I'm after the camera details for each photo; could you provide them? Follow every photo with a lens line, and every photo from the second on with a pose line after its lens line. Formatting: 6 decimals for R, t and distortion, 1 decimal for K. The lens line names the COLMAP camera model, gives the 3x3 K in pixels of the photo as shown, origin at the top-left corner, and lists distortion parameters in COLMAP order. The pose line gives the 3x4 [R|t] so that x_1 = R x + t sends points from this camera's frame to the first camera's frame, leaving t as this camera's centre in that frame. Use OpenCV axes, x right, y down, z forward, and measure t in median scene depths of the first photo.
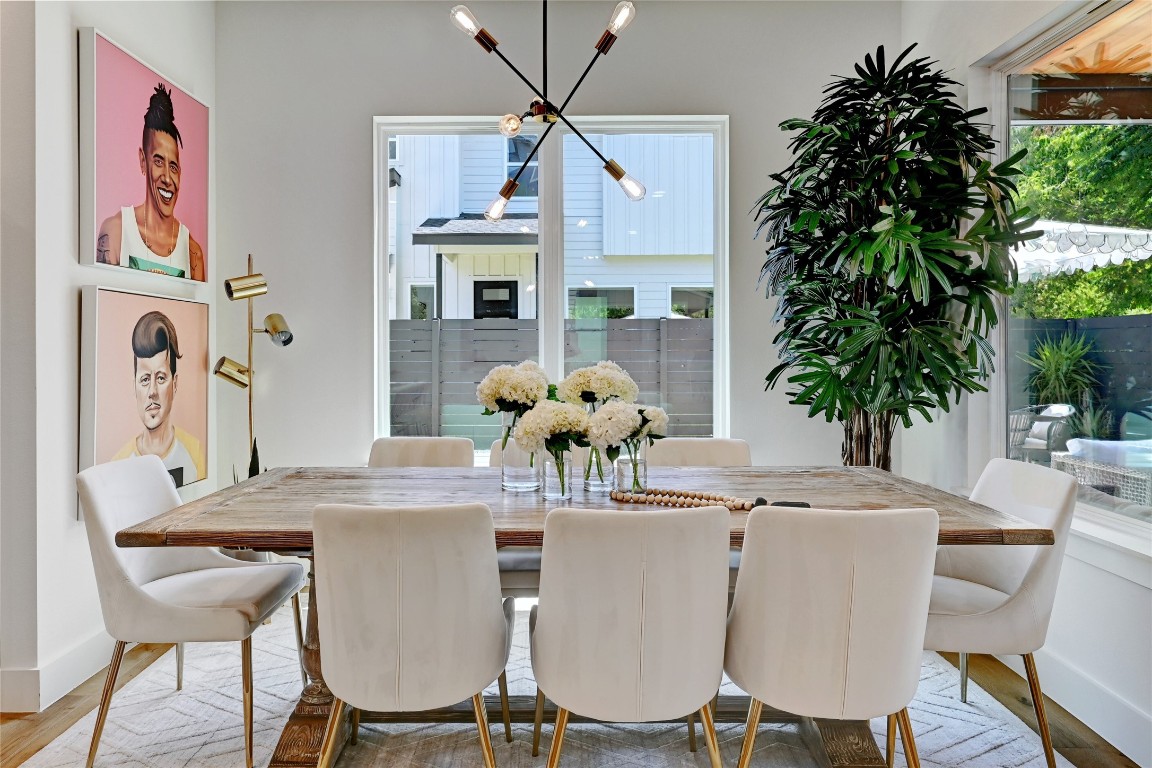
lens RADIAL K [[713.9, 0, 574.5], [0, 713.9, 355.8], [0, 0, 1]] dist [0.000109, 0.000028]
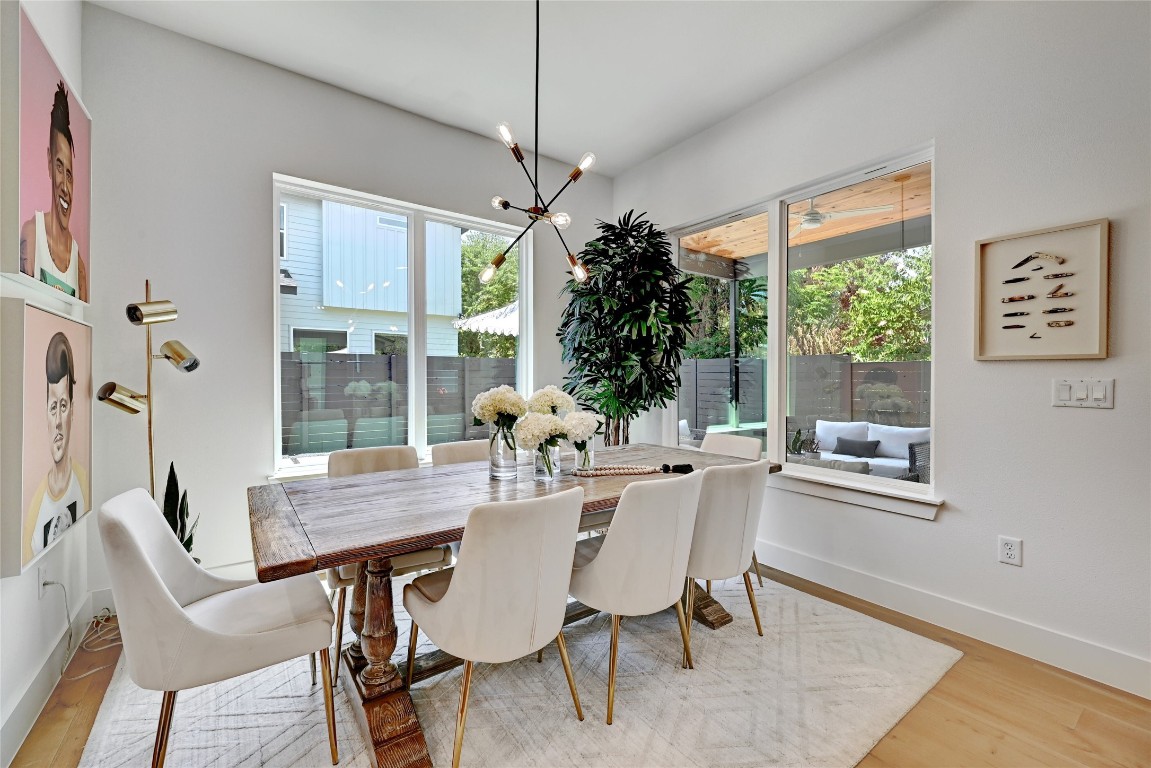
lens RADIAL K [[462.3, 0, 555.3], [0, 462.3, 378.4], [0, 0, 1]] dist [0.013339, -0.000096]
pose [[0.826312, 0.004279, 0.563196, -0.389470], [-0.001147, 0.999982, -0.005916, -0.000702], [-0.563212, 0.004243, 0.826302, 0.151180]]
